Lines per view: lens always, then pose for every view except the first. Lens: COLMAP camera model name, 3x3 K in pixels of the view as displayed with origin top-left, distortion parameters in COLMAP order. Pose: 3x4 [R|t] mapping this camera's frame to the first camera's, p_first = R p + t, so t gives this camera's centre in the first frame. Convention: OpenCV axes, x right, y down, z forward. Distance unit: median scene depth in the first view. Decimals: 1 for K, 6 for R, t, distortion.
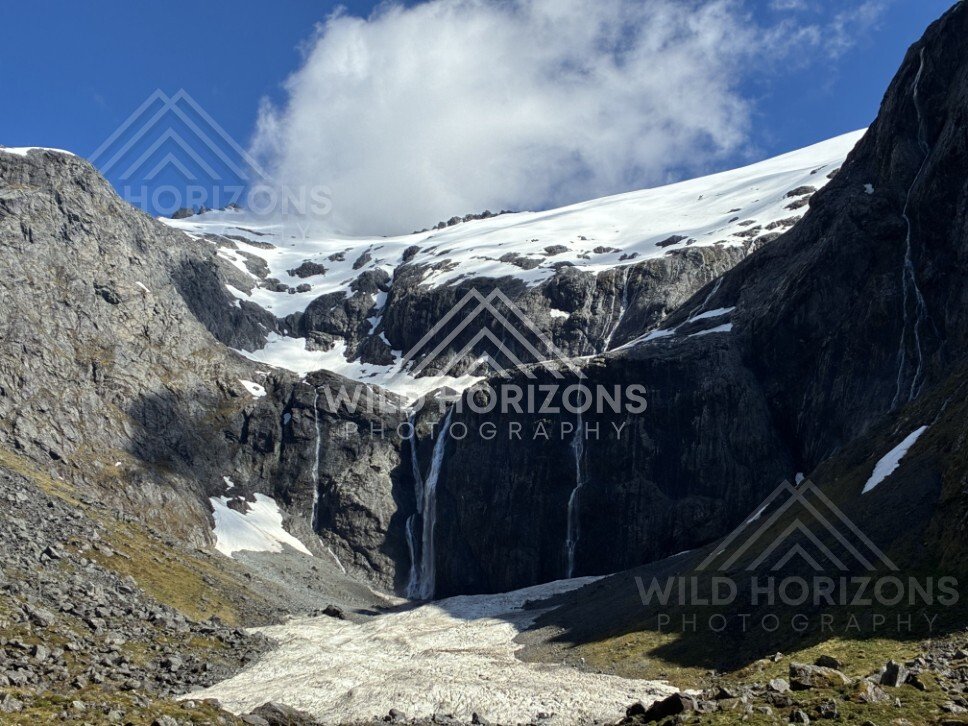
lens RADIAL K [[1440.0, 0, 485.5], [0, 1440.0, 379.7], [0, 0, 1]] dist [0.264317, -1.287704]
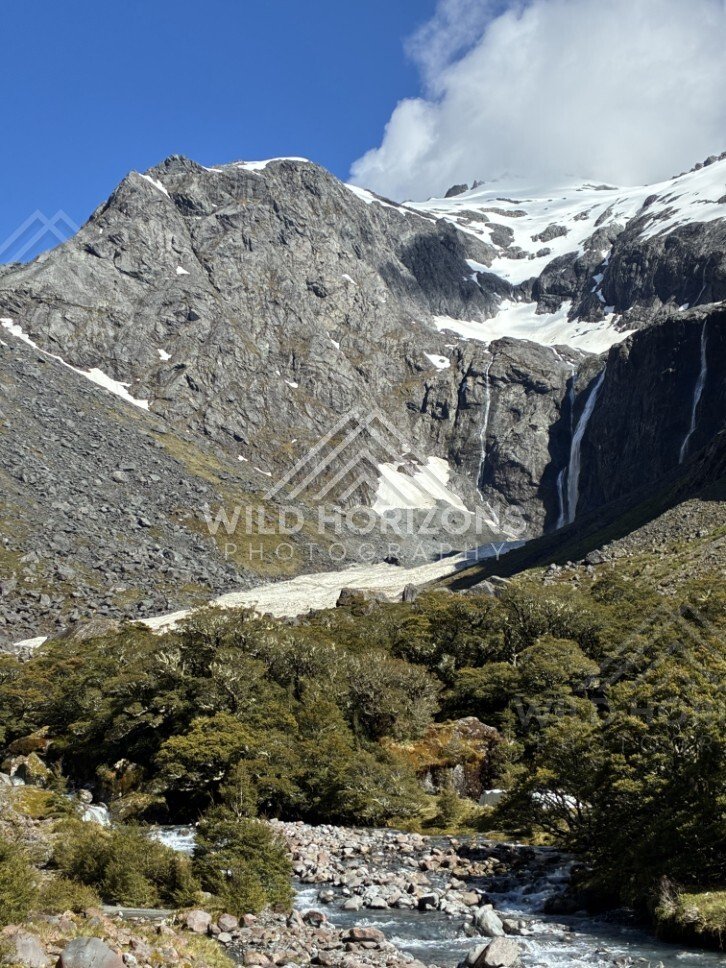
lens RADIAL K [[1445.2, 0, 363.0], [0, 1445.2, 484.0], [0, 0, 1]] dist [0.289676, -1.648676]
pose [[0.926609, -0.059893, -0.371227, 0.193569], [0.098953, 0.991276, 0.087063, -0.003272], [0.362774, -0.117408, 0.924452, -0.053356]]
